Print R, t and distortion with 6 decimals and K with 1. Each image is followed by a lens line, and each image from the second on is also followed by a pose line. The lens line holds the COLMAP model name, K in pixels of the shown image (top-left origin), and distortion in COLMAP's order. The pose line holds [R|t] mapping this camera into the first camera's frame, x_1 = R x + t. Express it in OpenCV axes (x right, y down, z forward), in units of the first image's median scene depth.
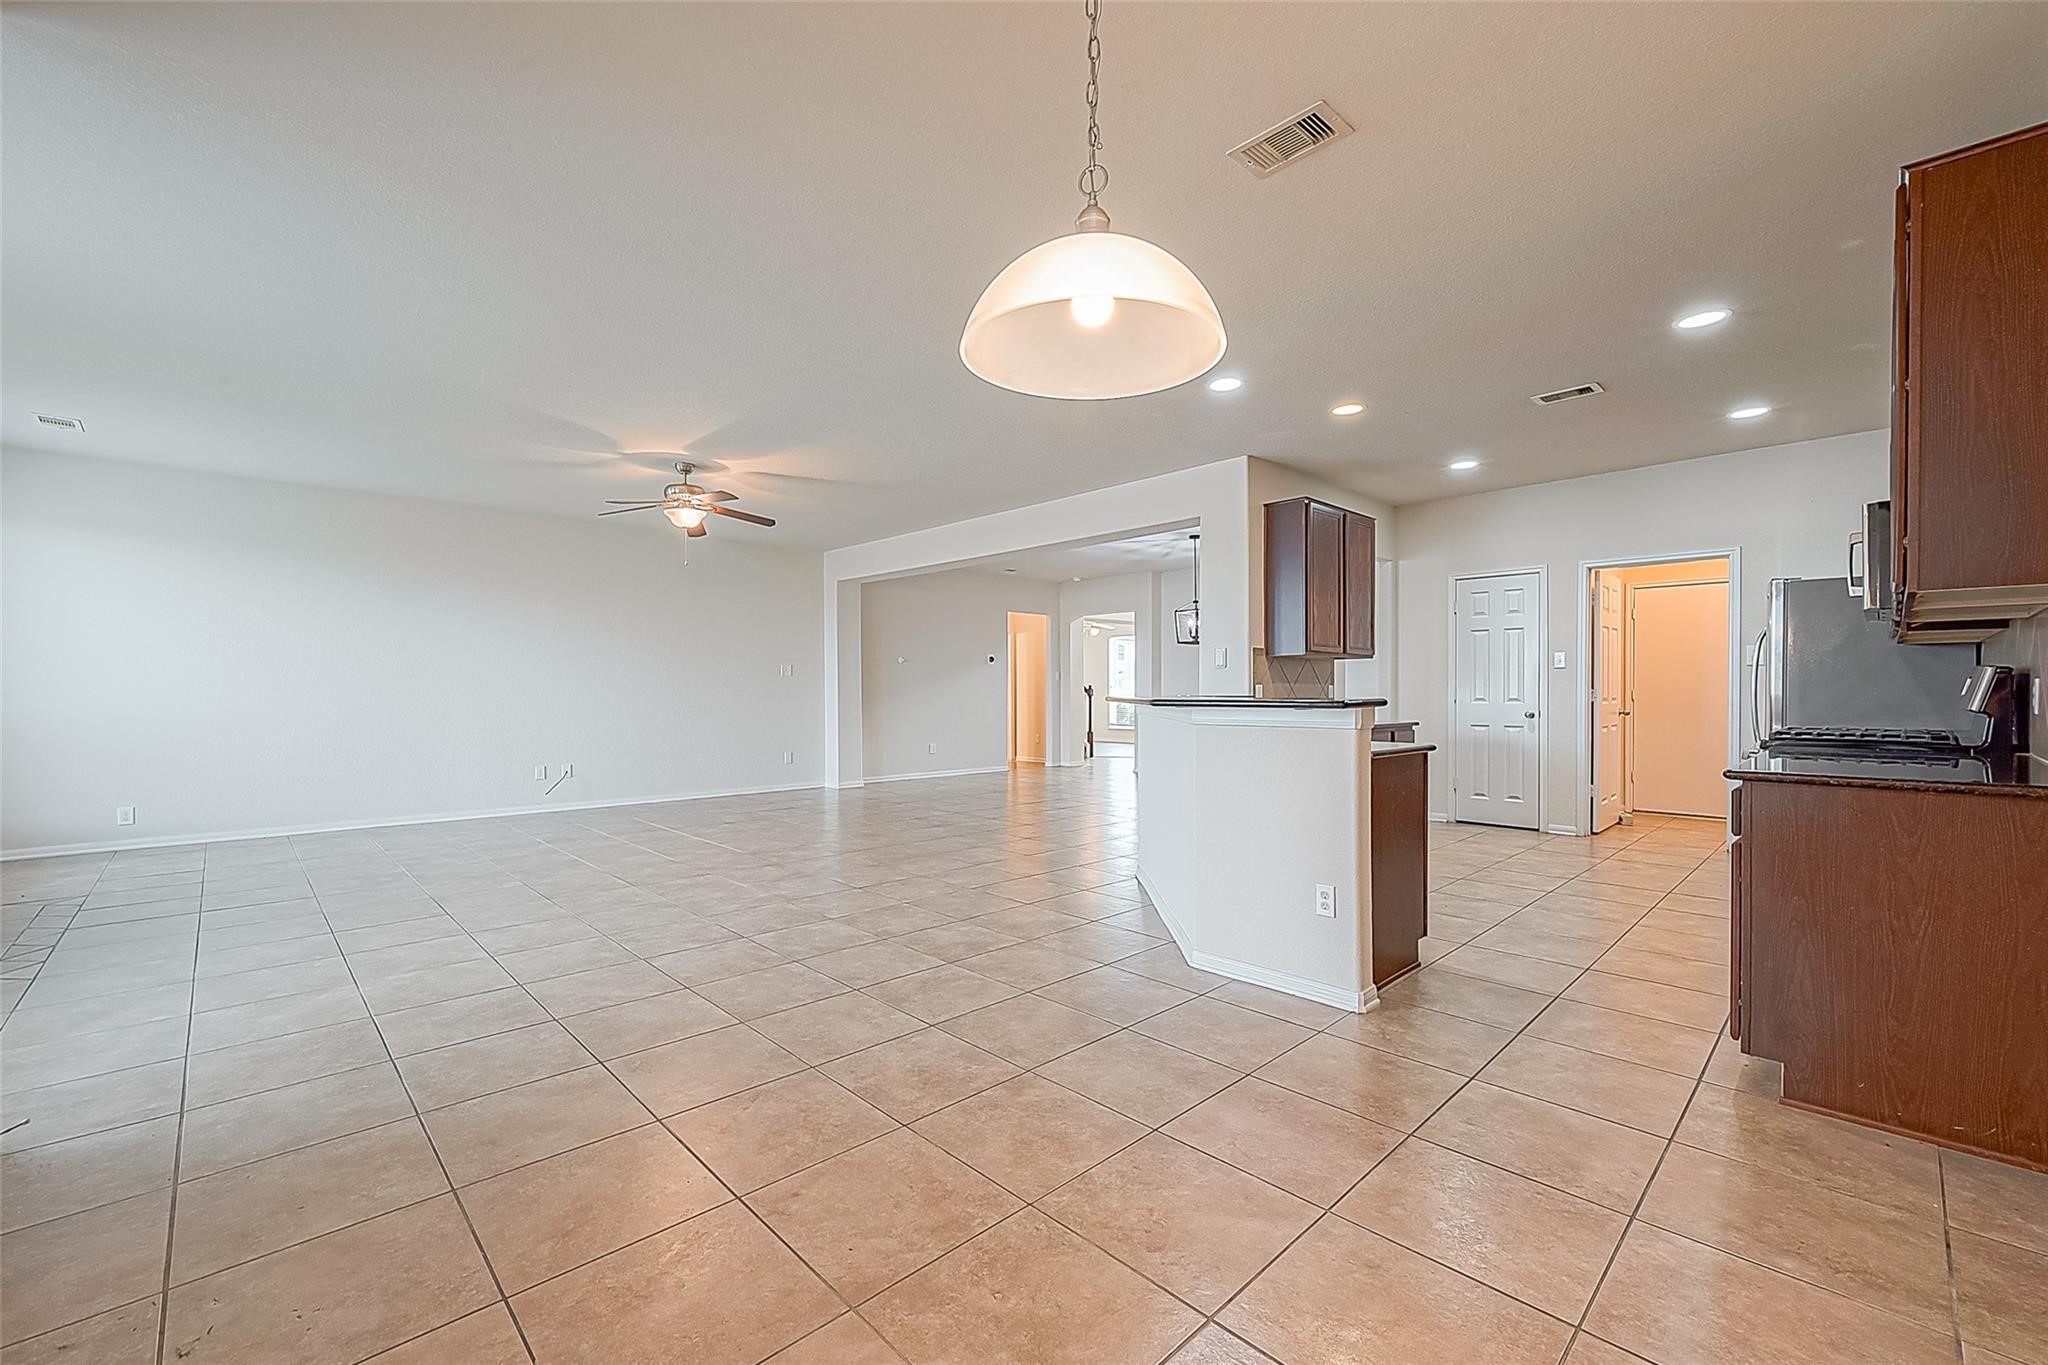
lens RADIAL K [[795.6, 0, 1021.8], [0, 795.6, 695.0], [0, 0, 1]] dist [-0.007323, -0.001244]
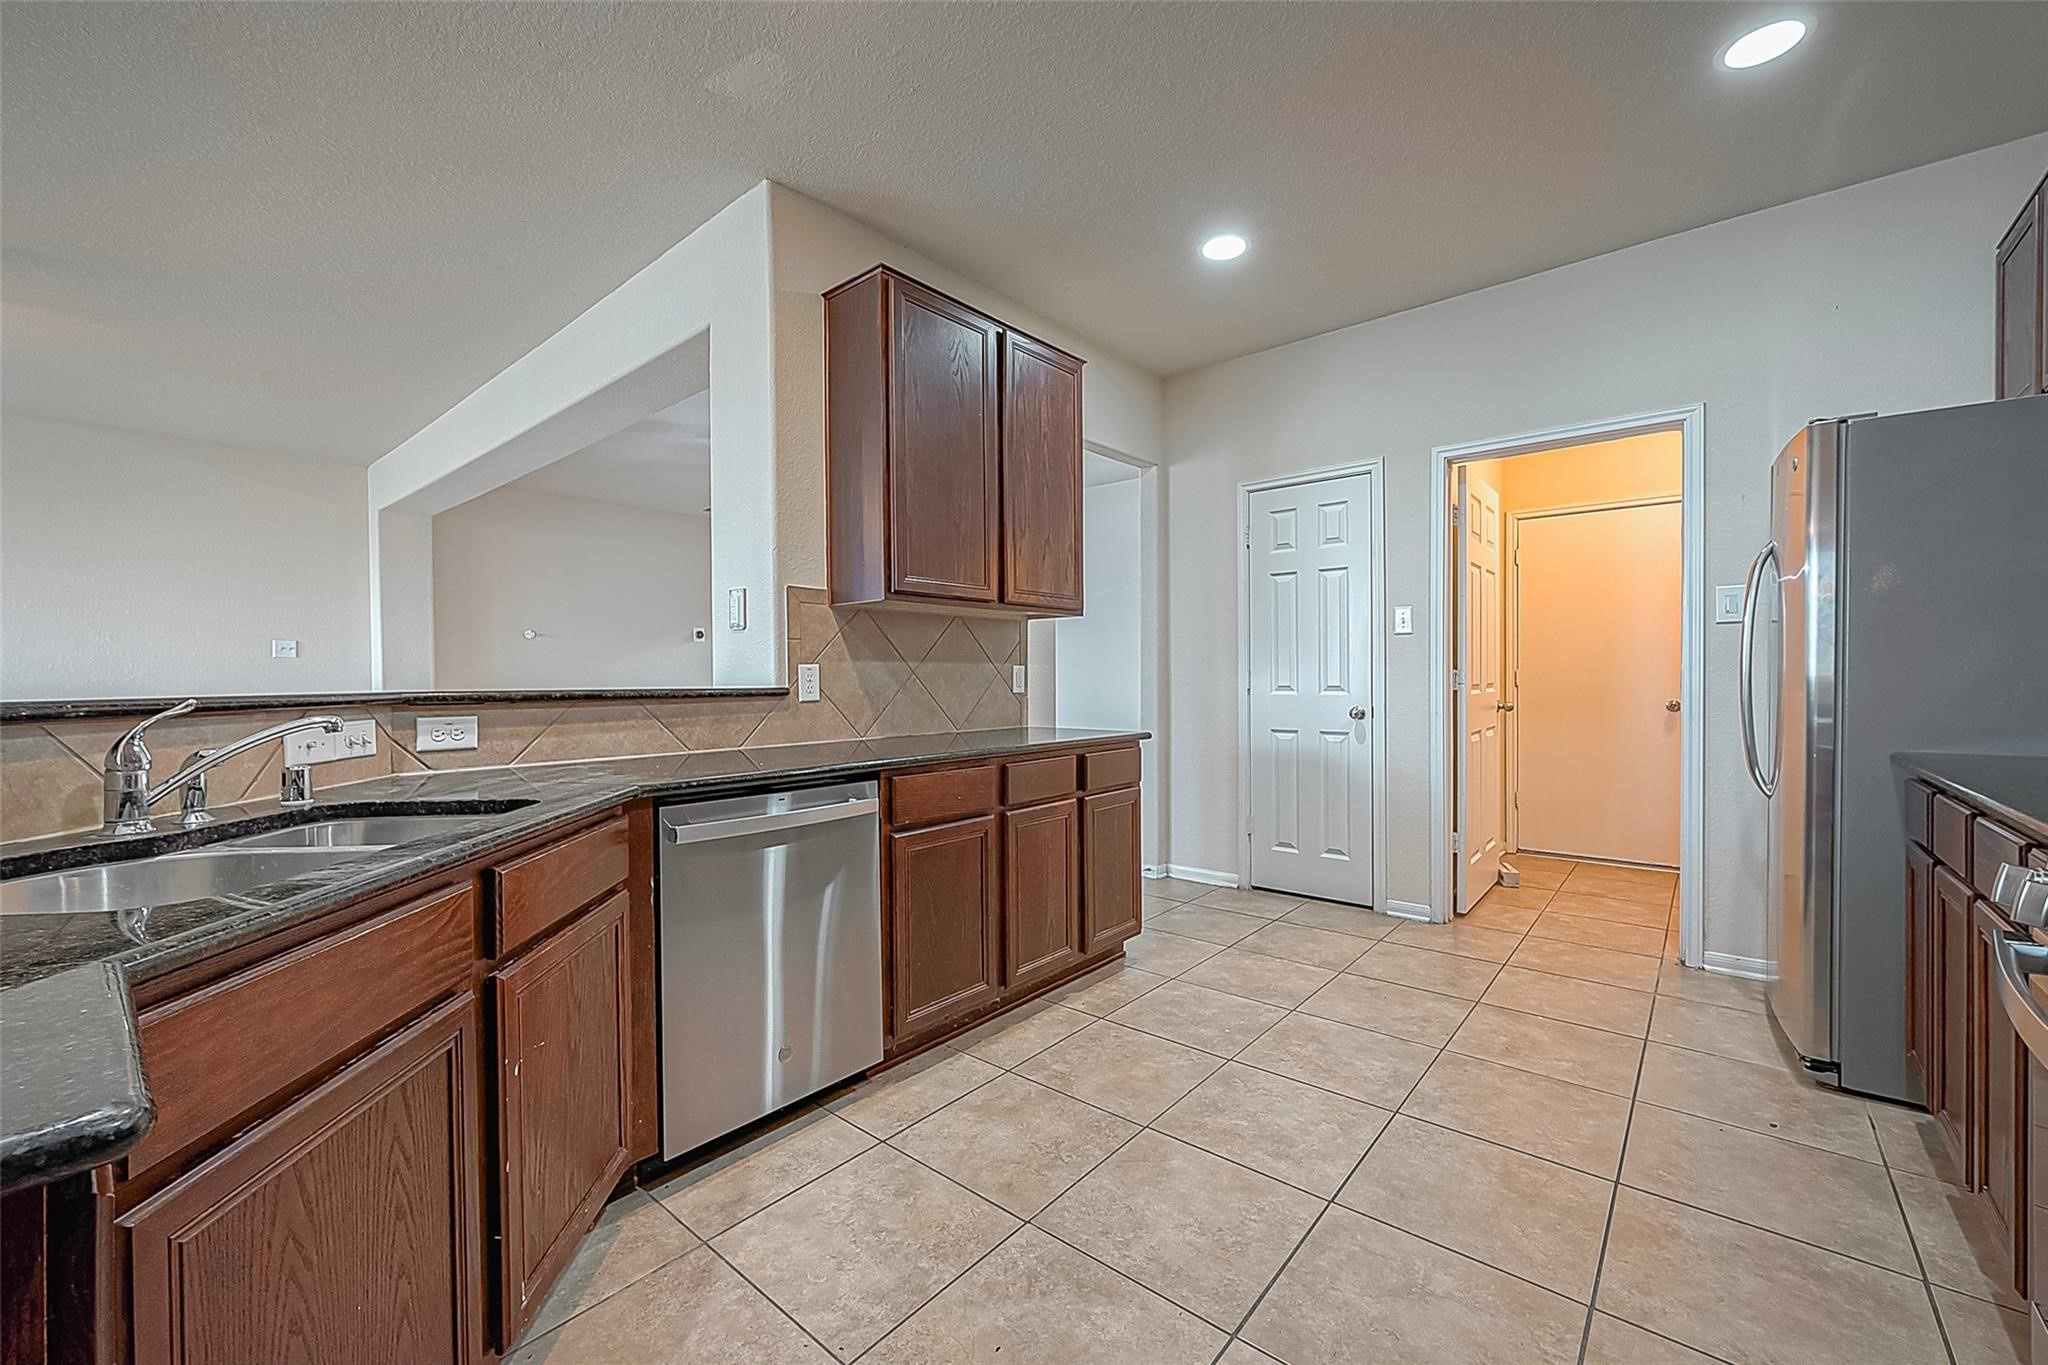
lens RADIAL K [[795.6, 0, 1040.6], [0, 795.6, 683.2], [0, 0, 1]] dist [-0.007323, -0.001244]
pose [[0.992035, -0.007060, 0.125766, 0.351785], [0.006294, 0.999959, 0.006488, -0.003447], [-0.125807, -0.005645, 0.992039, 0.468436]]
